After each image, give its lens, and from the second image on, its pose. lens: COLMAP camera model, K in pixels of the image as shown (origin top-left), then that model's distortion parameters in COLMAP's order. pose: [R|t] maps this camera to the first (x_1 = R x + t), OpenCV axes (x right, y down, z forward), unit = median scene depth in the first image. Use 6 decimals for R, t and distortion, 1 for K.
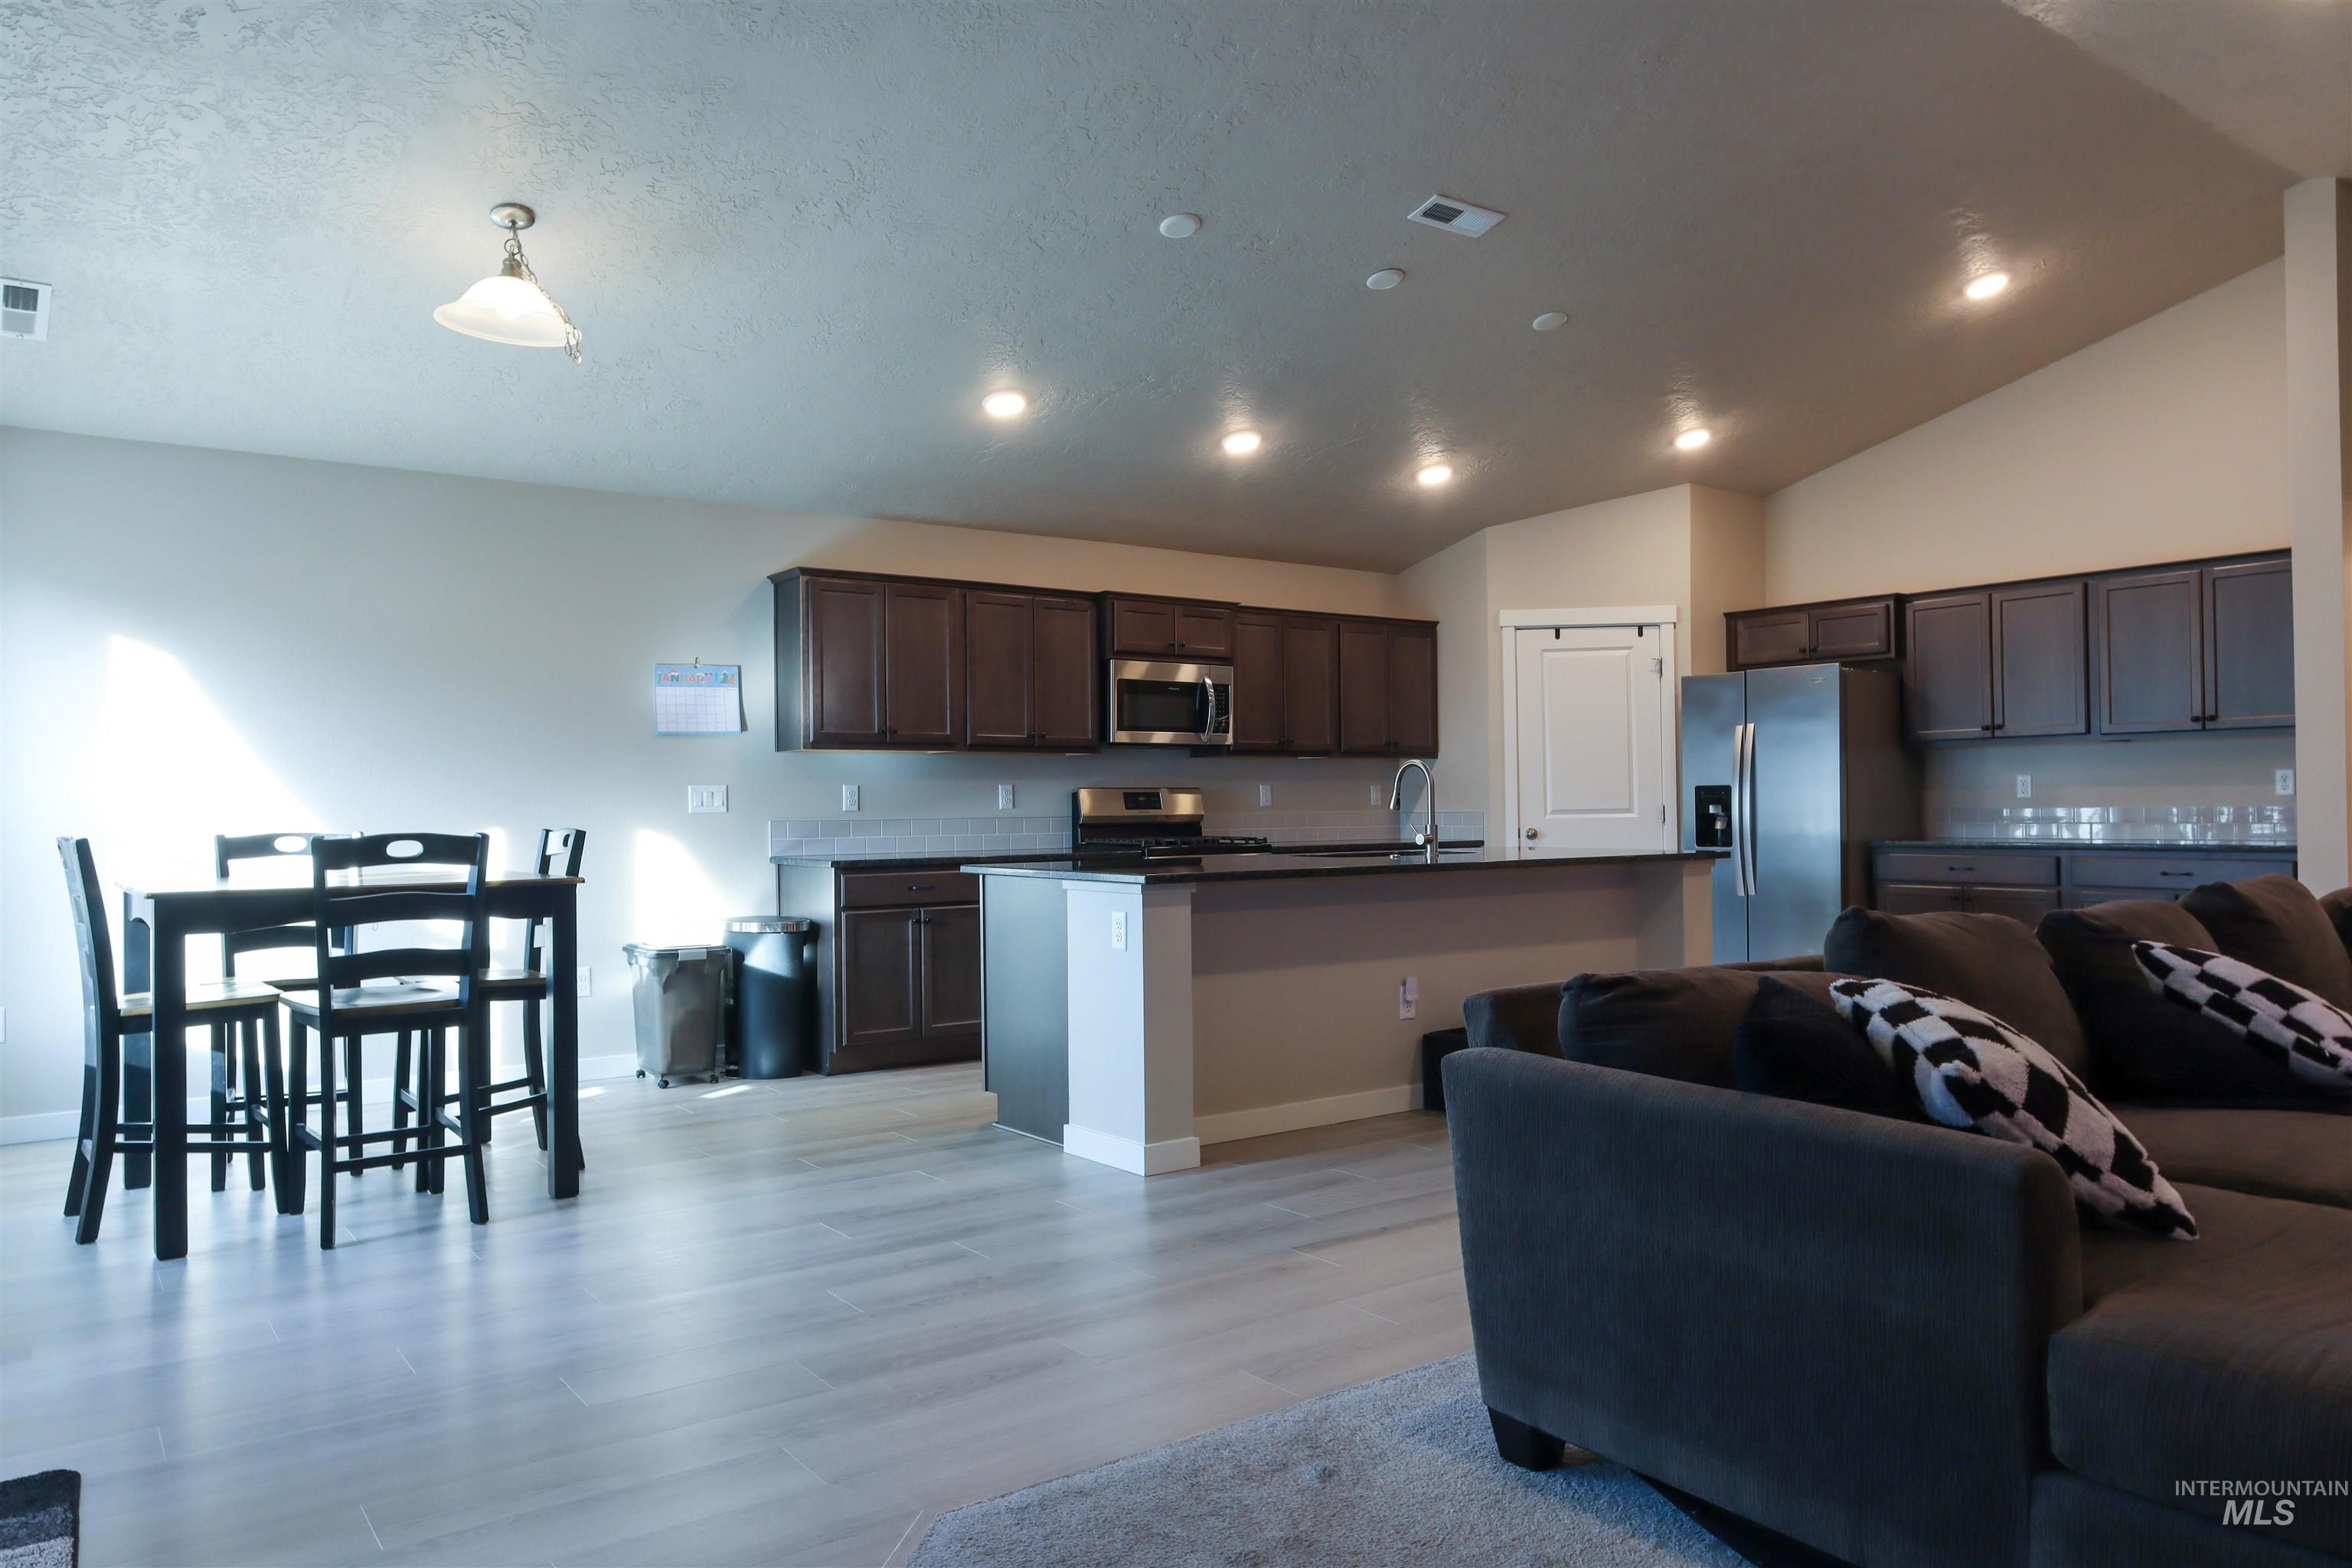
lens RADIAL K [[1587.6, 0, 1175.6], [0, 1587.6, 784.8], [0, 0, 1]] dist [-0.008980, 0.009039]
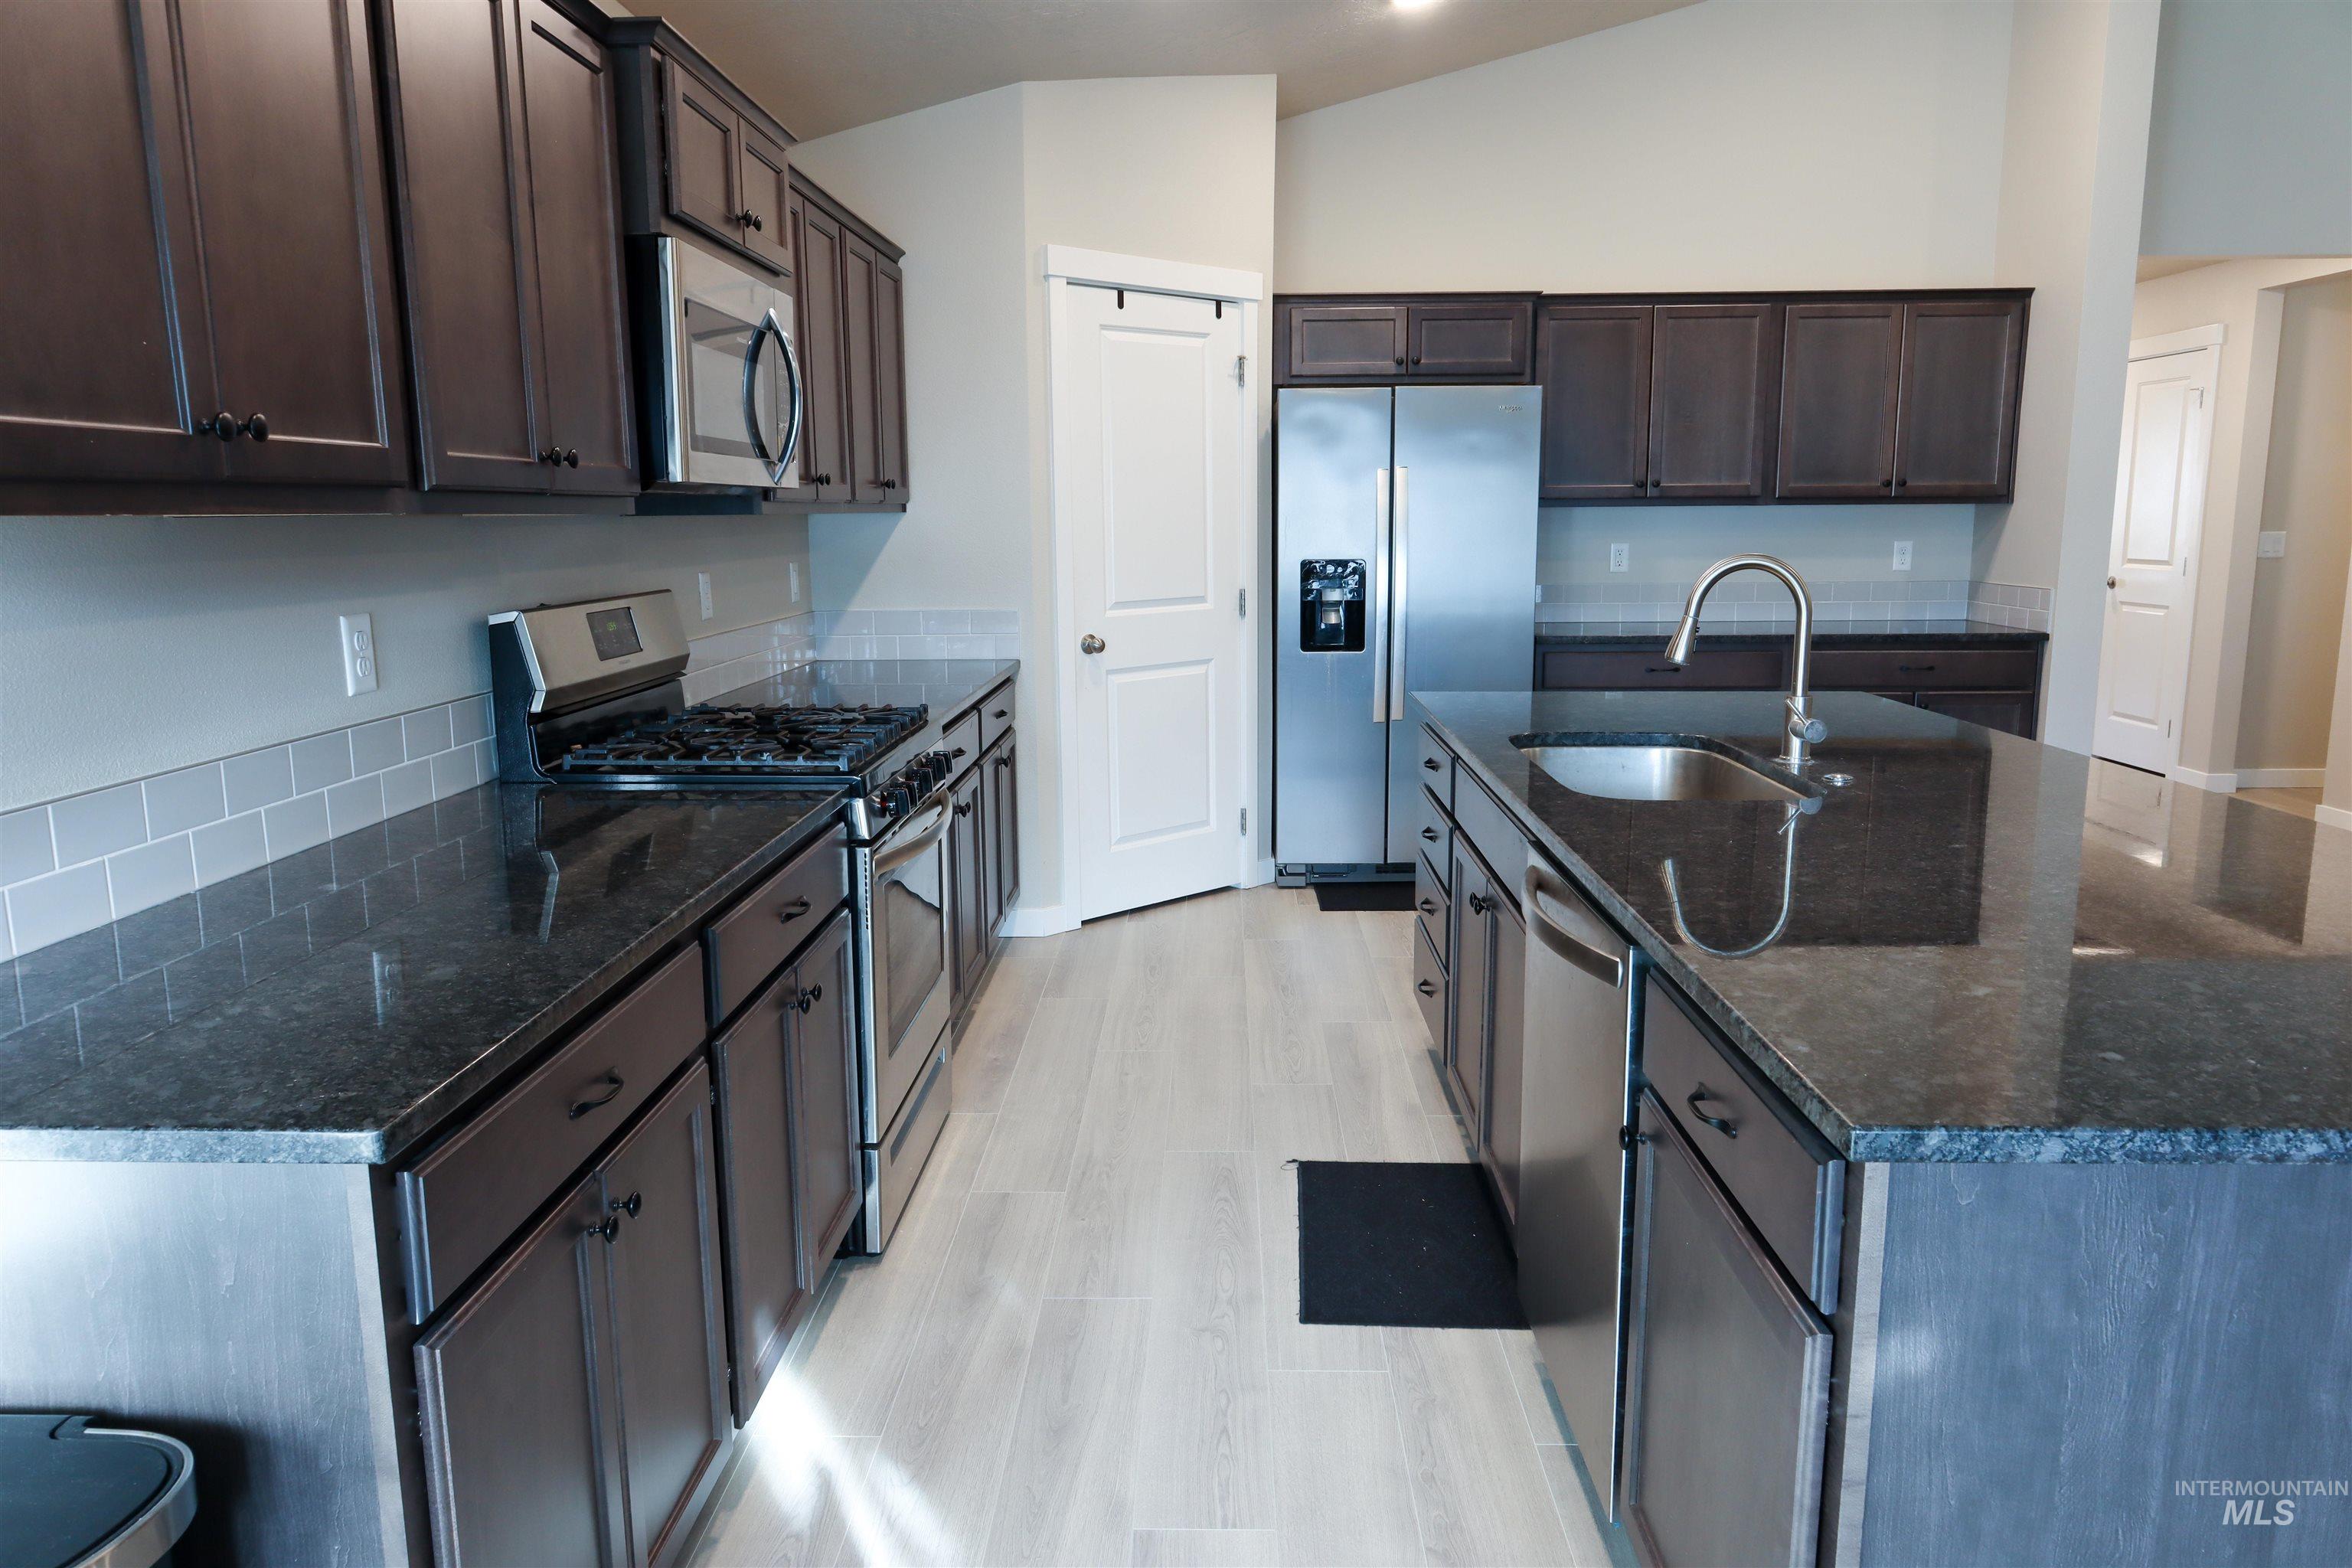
lens RADIAL K [[1587.6, 0, 1178.8], [0, 1587.6, 786.7], [0, 0, 1]] dist [-0.008980, 0.009039]
pose [[0.612033, -0.130842, 0.779933, -0.287177], [-0.009274, 0.984963, 0.172516, -0.024500], [-0.790778, -0.112818, 0.601616, 0.778539]]
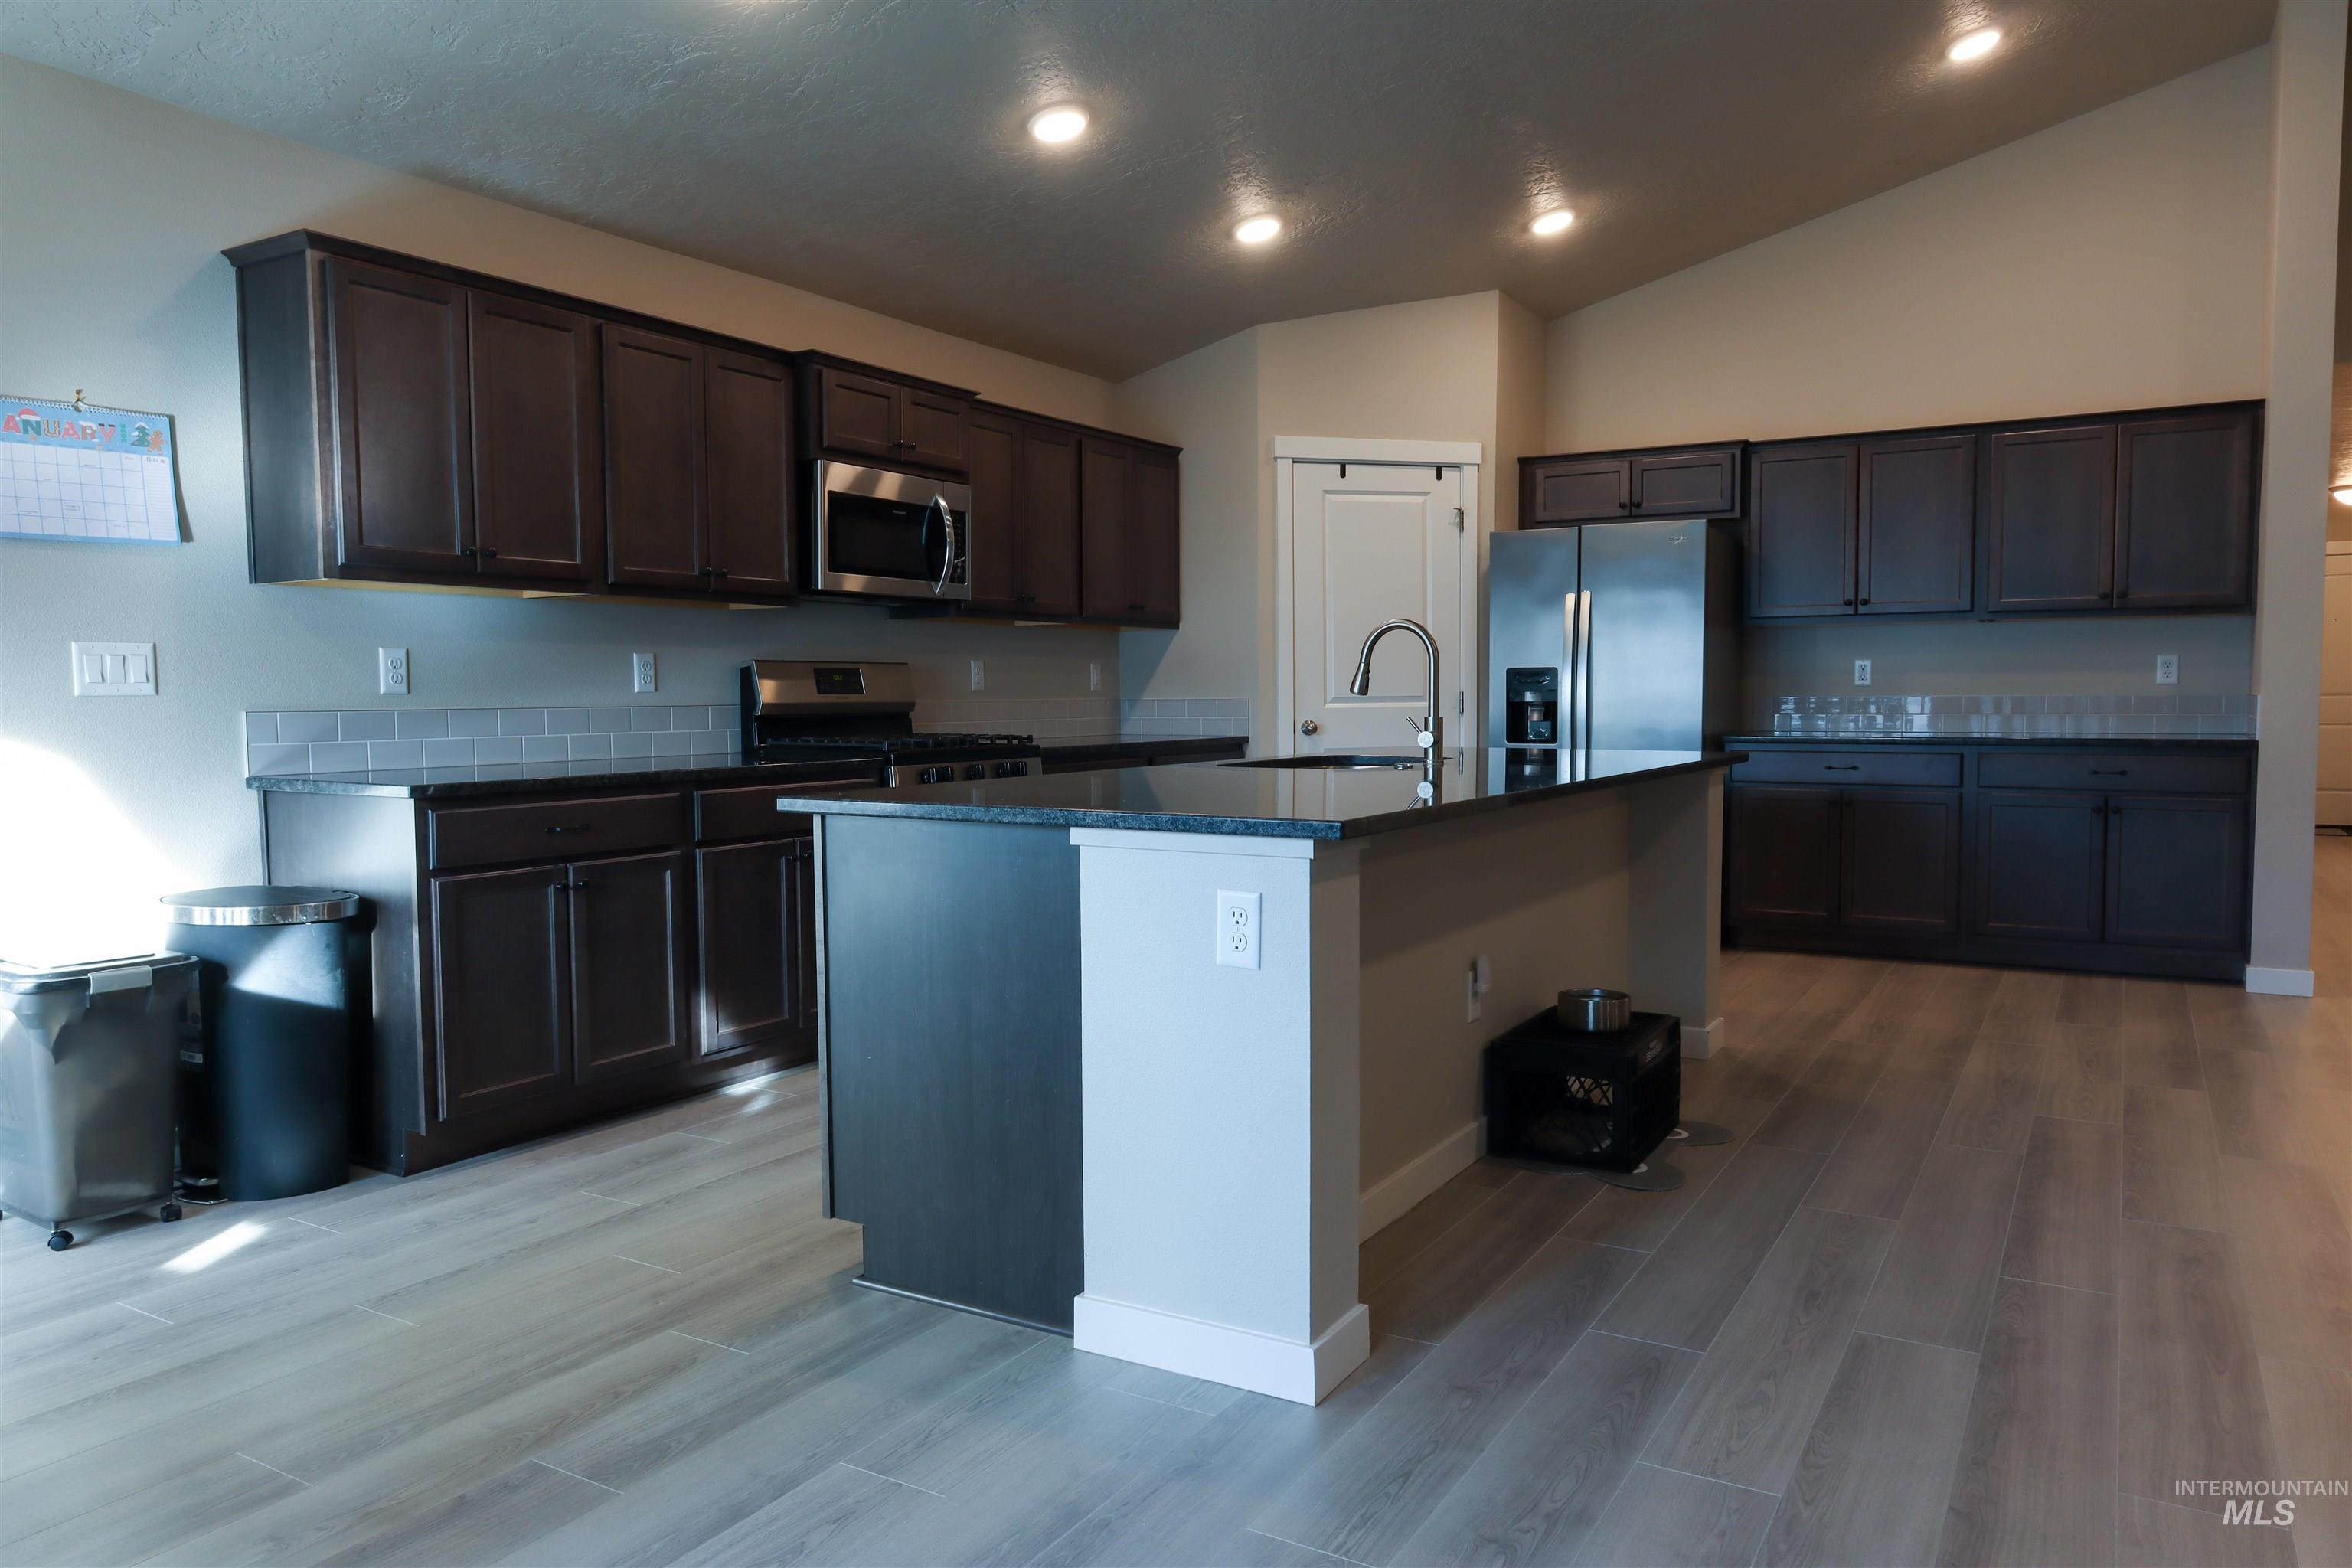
lens RADIAL K [[1587.6, 0, 1176.9], [0, 1587.6, 788.1], [0, 0, 1]] dist [-0.008980, 0.009039]
pose [[0.922042, -0.018435, 0.386651, -0.176704], [-0.009341, 0.997515, 0.069835, 0.008455], [-0.386977, -0.068003, 0.919578, 0.387648]]
